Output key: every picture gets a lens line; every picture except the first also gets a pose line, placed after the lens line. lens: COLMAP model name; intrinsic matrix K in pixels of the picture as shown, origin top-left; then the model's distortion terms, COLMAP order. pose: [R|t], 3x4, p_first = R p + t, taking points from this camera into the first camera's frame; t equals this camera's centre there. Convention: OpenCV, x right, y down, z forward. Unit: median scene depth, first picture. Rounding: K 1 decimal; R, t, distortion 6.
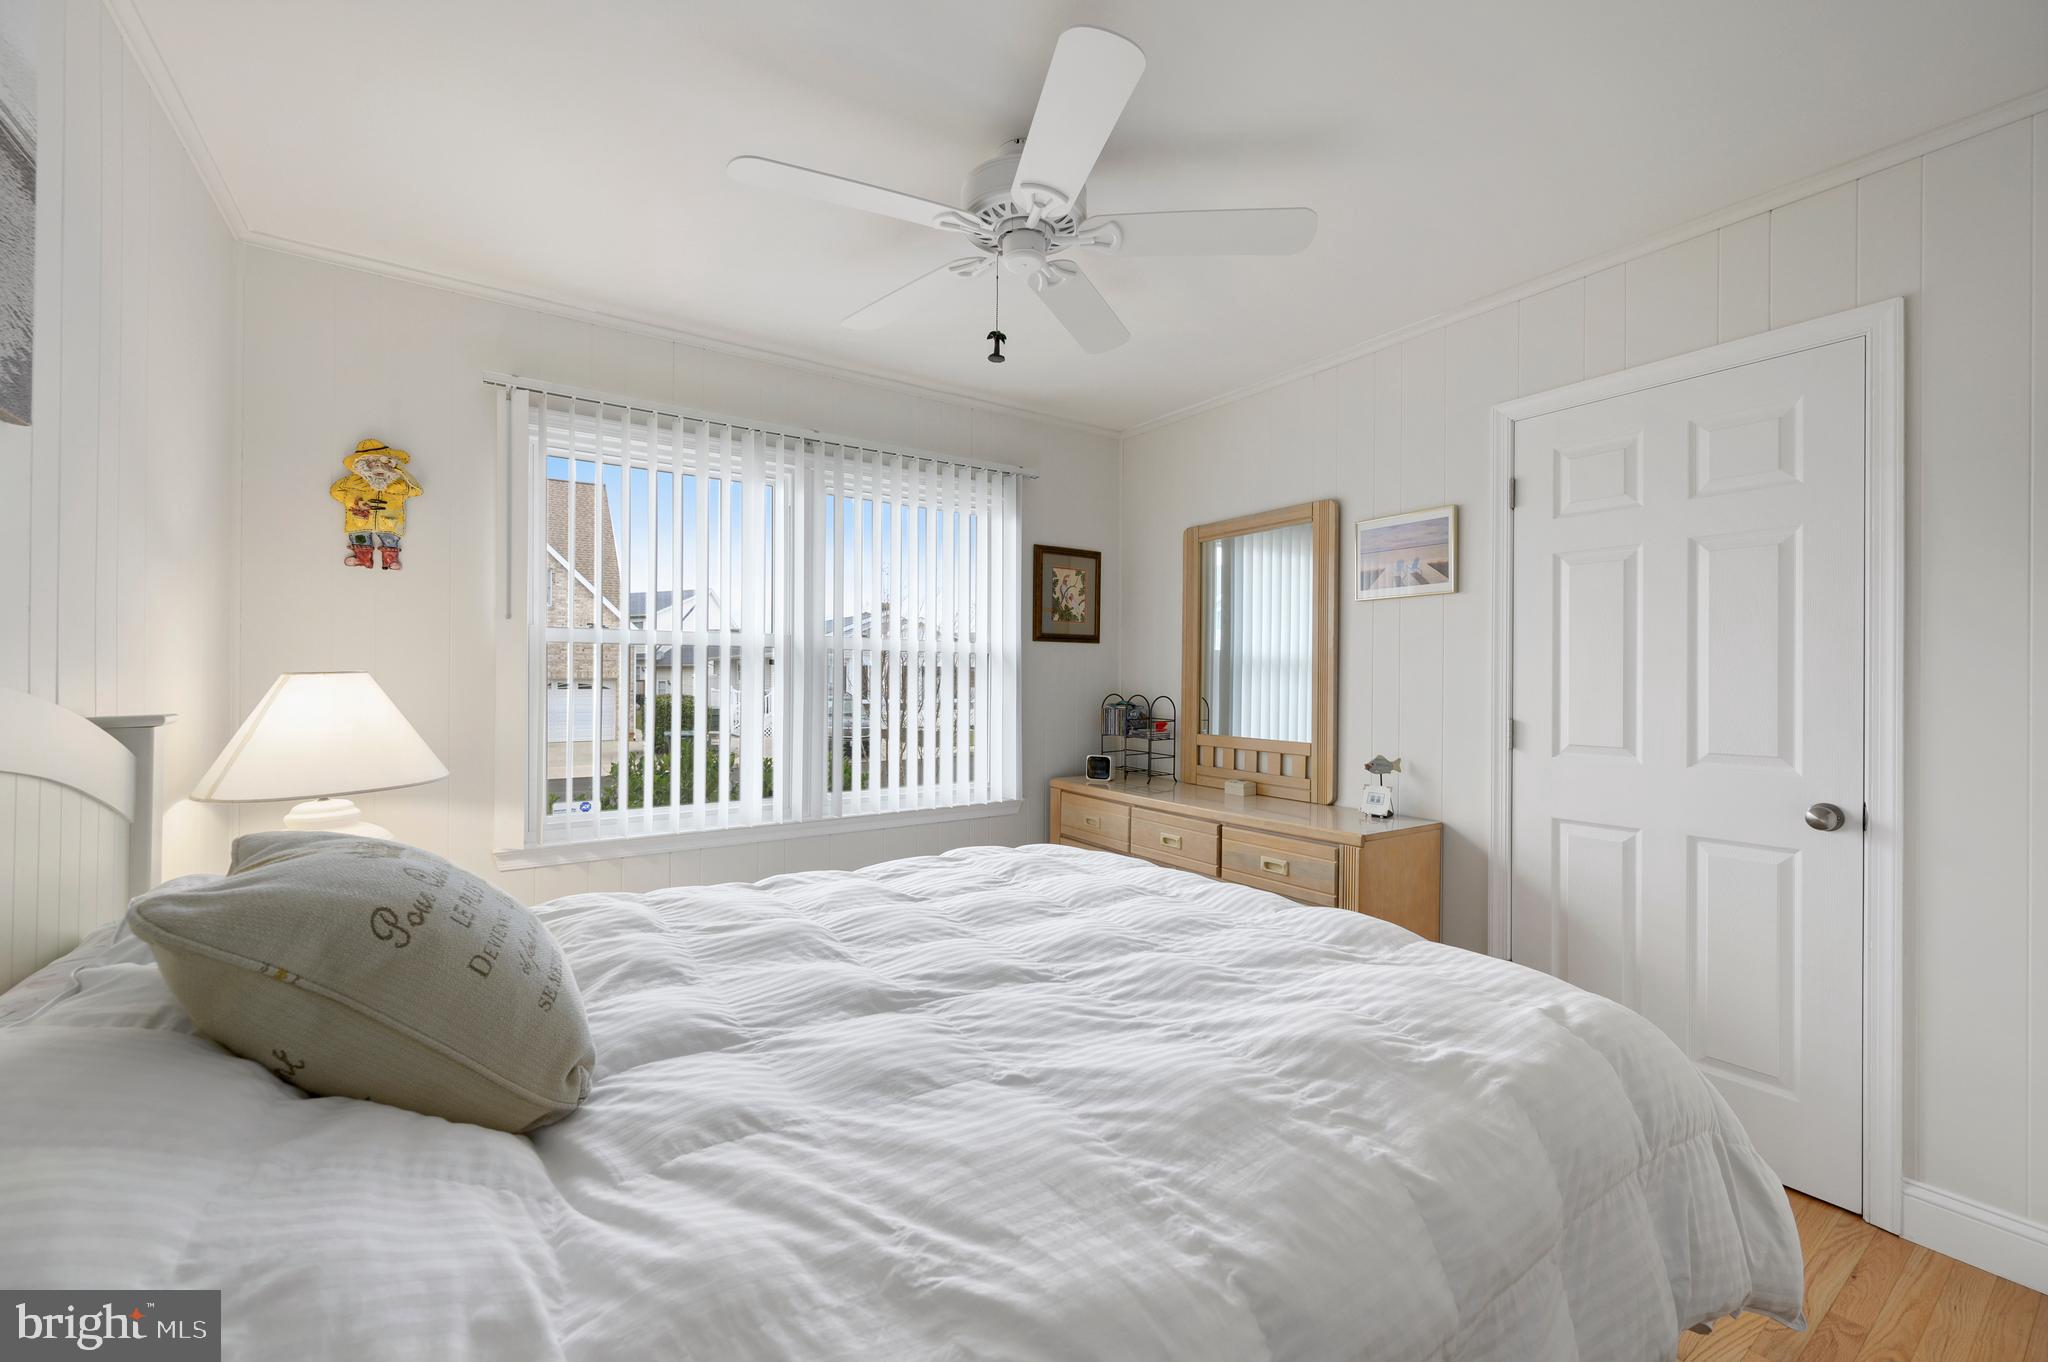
lens RADIAL K [[814.1, 0, 1025.0], [0, 814.1, 676.0], [0, 0, 1]] dist [0.000430, 0.000240]
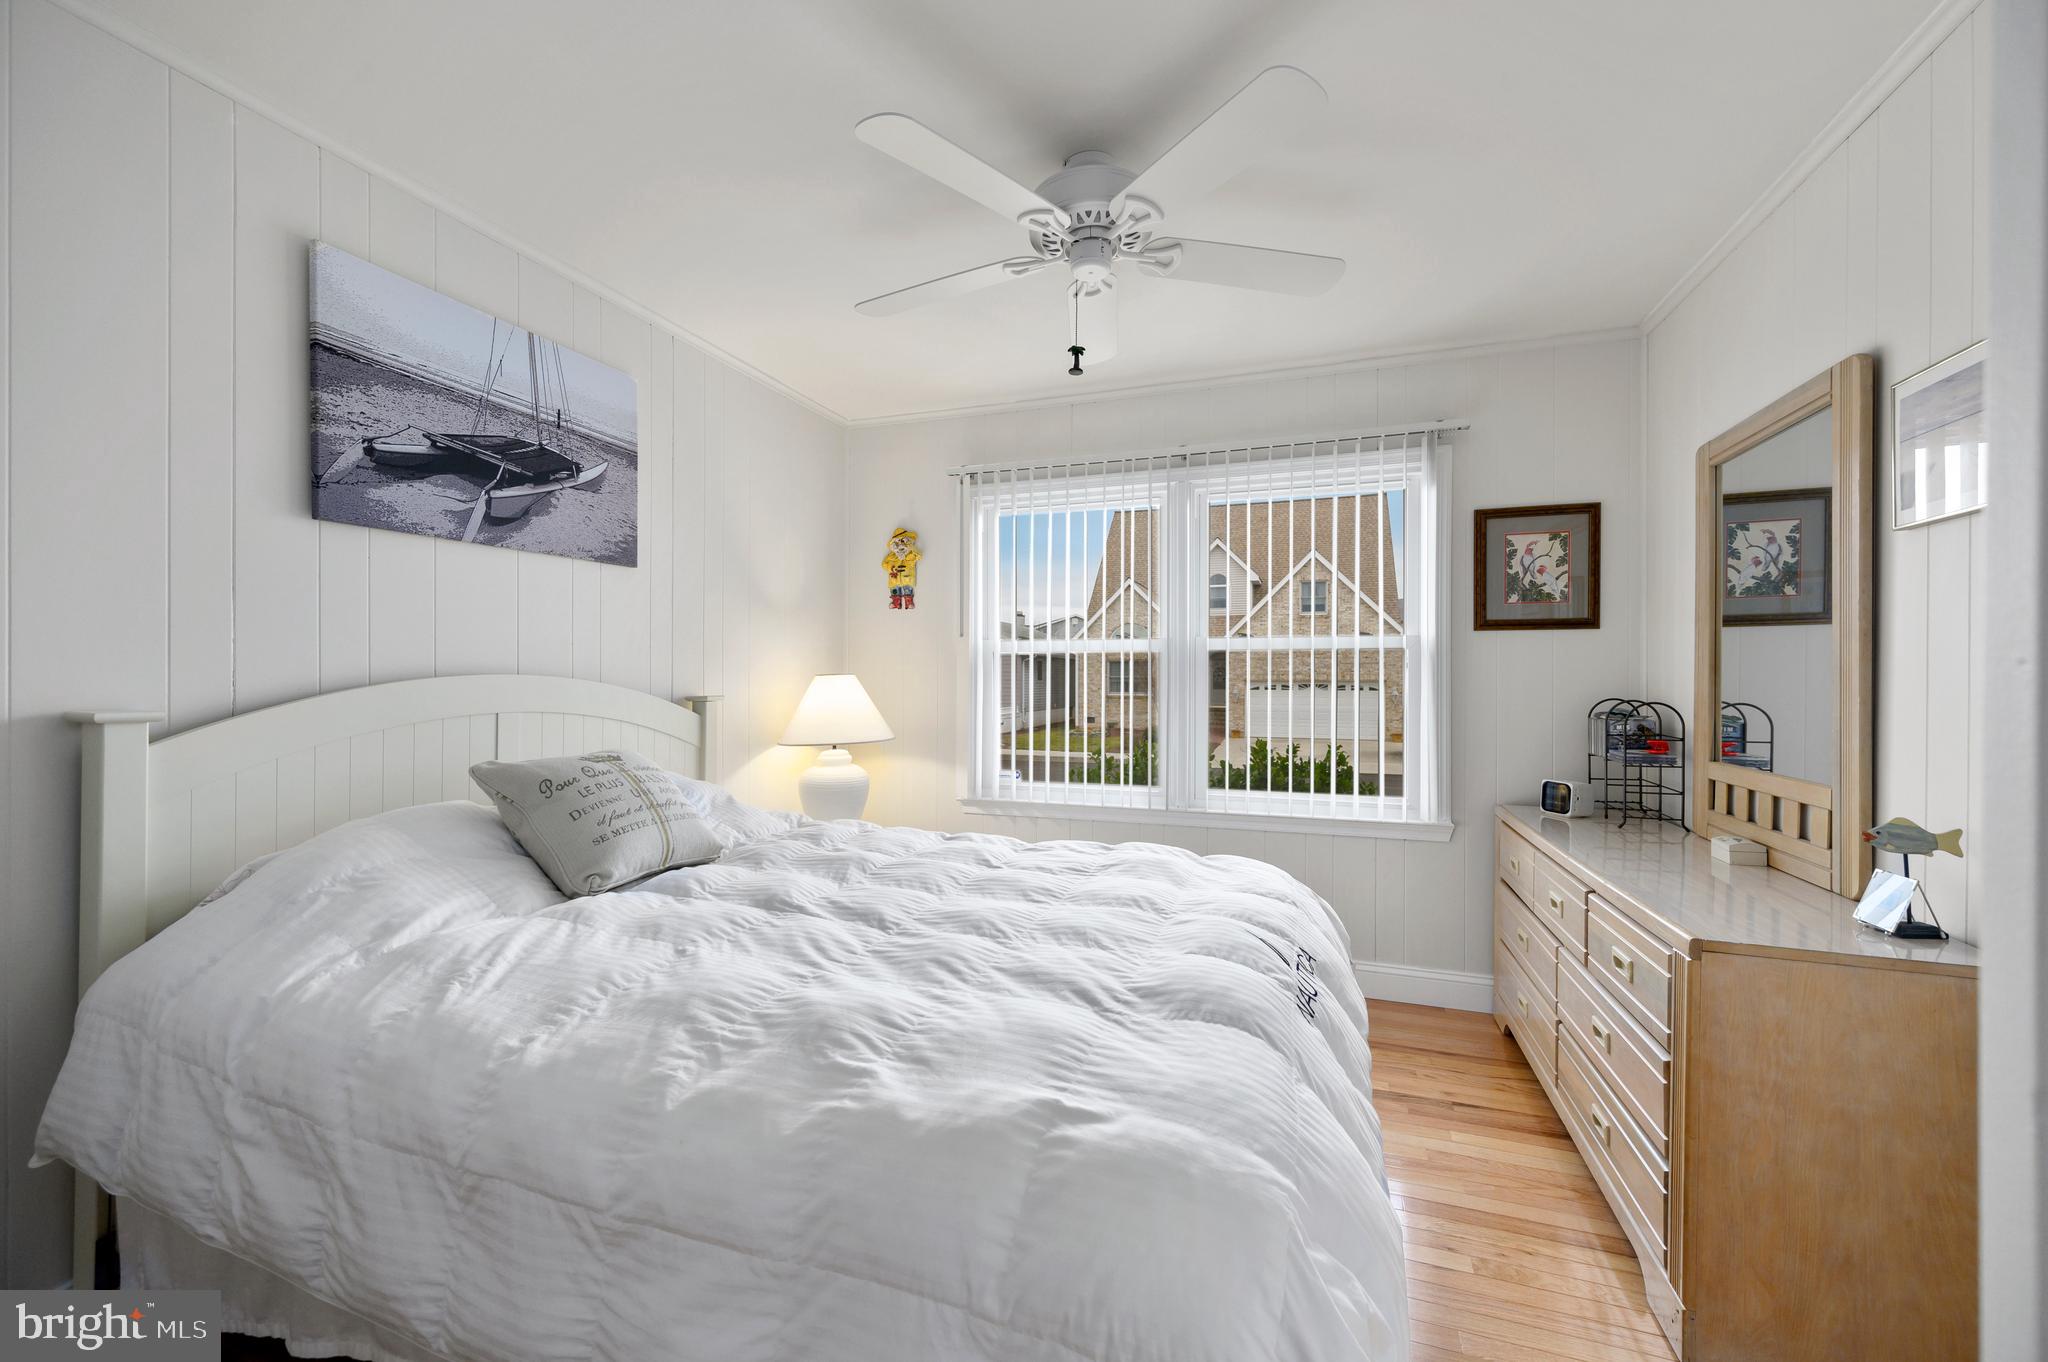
lens RADIAL K [[814.1, 0, 1025.0], [0, 814.1, 676.0], [0, 0, 1]] dist [0.000430, 0.000240]
pose [[0.586018, -0.005832, -0.810277, 0.979675], [0.003250, 0.999983, -0.004847, 0.010017], [0.810291, 0.000207, 0.586027, 0.417422]]
